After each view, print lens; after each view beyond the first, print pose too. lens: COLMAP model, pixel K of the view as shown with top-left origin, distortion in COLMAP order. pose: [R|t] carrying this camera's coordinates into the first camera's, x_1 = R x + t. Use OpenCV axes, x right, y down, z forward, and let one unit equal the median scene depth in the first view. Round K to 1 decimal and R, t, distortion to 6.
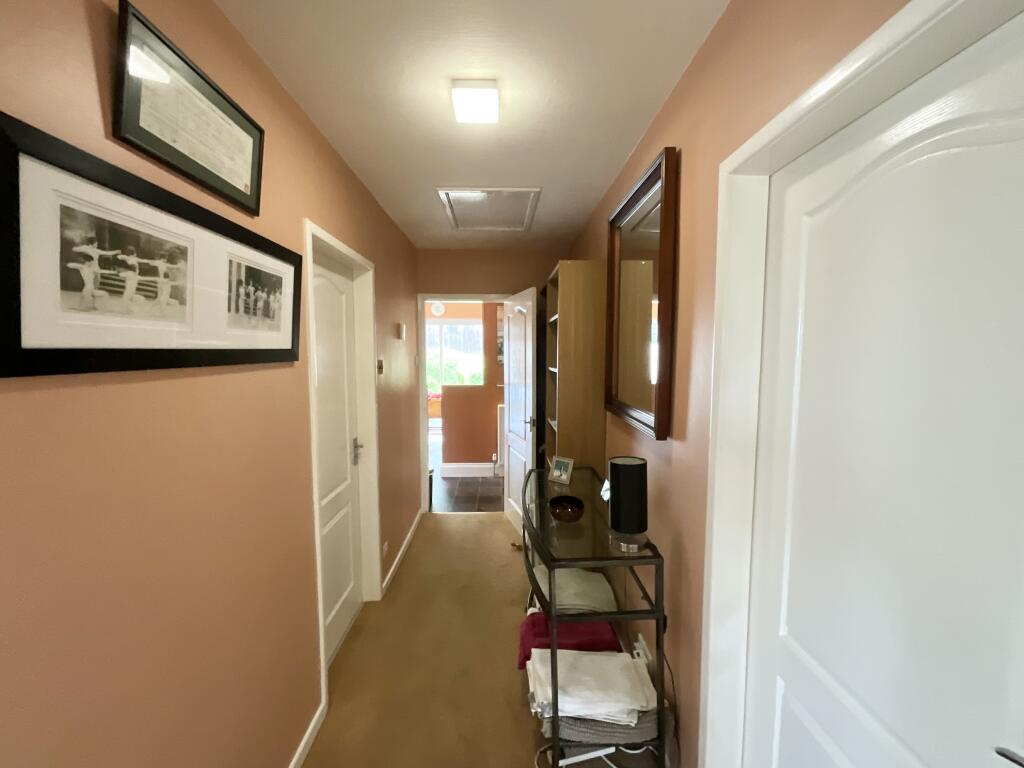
lens RADIAL K [[410.8, 0, 511.3], [0, 410.8, 384.4], [0, 0, 1]] dist [-0.002733, -0.000628]
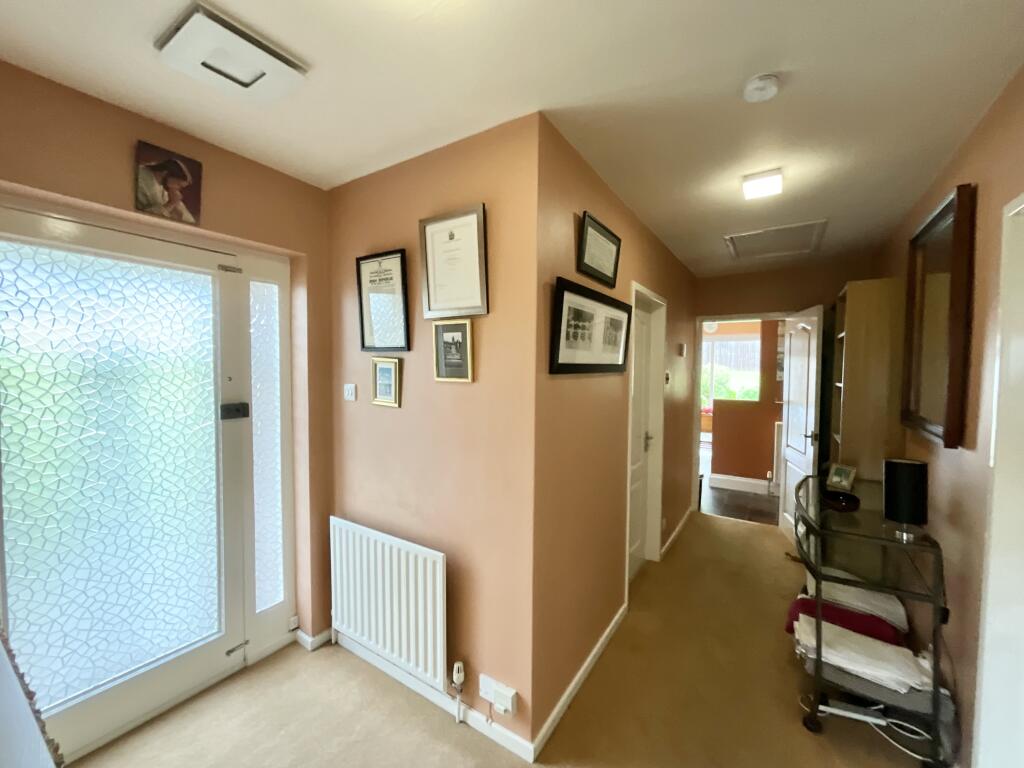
lens RADIAL K [[410.8, 0, 511.3], [0, 410.8, 384.4], [0, 0, 1]] dist [-0.002733, -0.000628]
pose [[0.819778, 0.029268, -0.571933, 0.015968], [-0.051714, 0.998396, -0.023032, 0.030154], [0.570342, 0.048459, 0.819977, -0.327689]]
